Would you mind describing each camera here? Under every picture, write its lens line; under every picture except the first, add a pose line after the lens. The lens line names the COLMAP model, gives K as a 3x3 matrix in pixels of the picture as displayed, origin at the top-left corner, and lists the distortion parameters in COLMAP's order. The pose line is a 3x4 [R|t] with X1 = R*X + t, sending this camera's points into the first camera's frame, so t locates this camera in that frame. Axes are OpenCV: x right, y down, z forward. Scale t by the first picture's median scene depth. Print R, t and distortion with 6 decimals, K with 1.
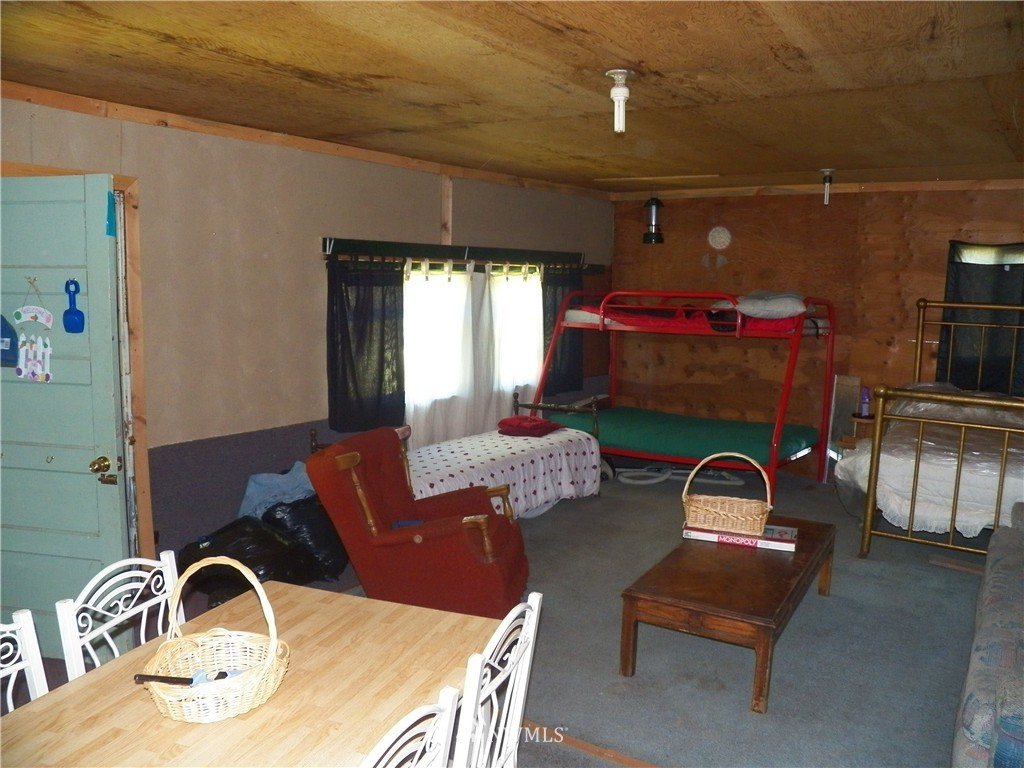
lens RADIAL K [[832.7, 0, 513.1], [0, 832.7, 385.1], [0, 0, 1]] dist [-0.139956, 0.104268]
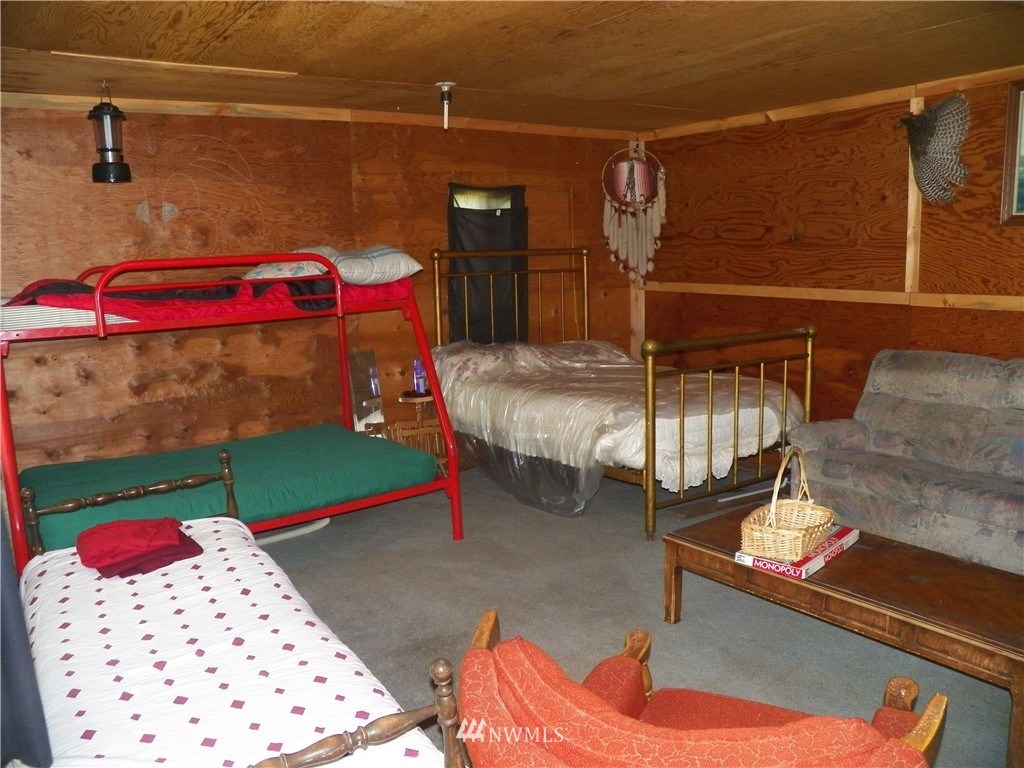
lens RADIAL K [[832.7, 0, 511.2], [0, 832.7, 388.0], [0, 0, 1]] dist [-0.139956, 0.104268]
pose [[0.377751, -0.183005, 0.907641, -0.308504], [0.148874, 0.979523, 0.135539, -0.069469], [-0.913860, 0.083924, 0.397261, 0.583186]]
